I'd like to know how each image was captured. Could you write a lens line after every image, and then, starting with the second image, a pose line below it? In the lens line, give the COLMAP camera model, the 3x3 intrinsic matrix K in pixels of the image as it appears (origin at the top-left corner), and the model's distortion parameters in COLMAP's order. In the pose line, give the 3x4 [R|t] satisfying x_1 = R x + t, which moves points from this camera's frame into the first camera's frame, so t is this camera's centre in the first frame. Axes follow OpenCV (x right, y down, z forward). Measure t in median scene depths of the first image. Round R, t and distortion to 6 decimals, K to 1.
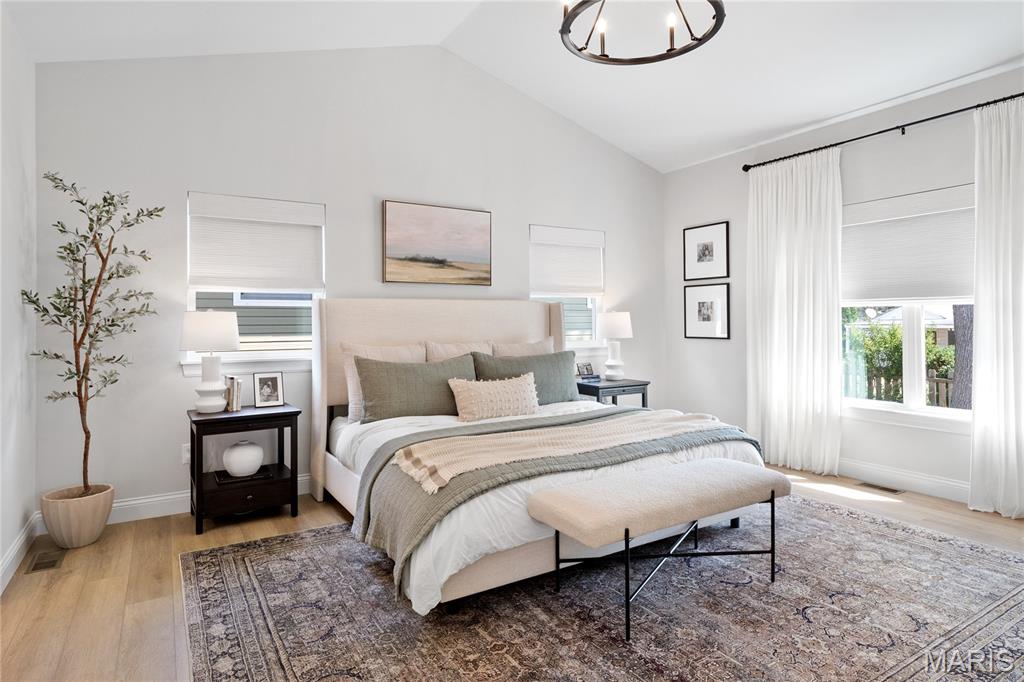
lens RADIAL K [[567.2, 0, 512.2], [0, 567.2, 321.0], [0, 0, 1]] dist [0.003614, 0.000676]
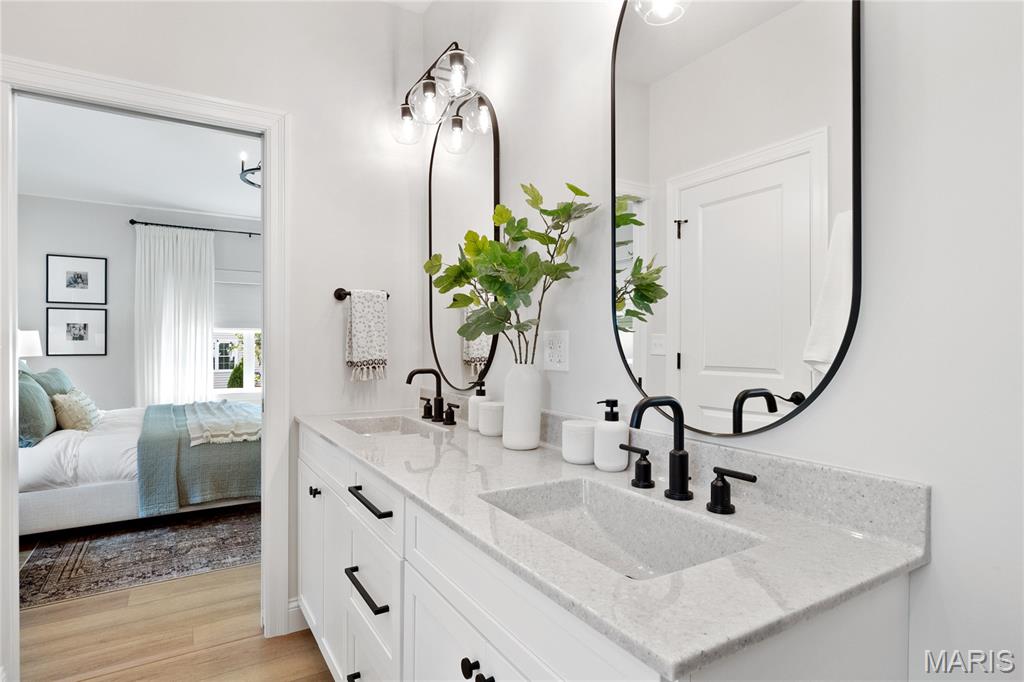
lens RADIAL K [[524.4, 0, 512.0], [0, 524.4, 341.0], [0, 0, 1]] dist [0.000472, 0.000112]
pose [[-0.011952, 0.010935, 0.999869, -0.753432], [0.001941, 0.999939, -0.010912, 0.015191], [-0.999927, 0.001810, -0.011972, 0.145601]]
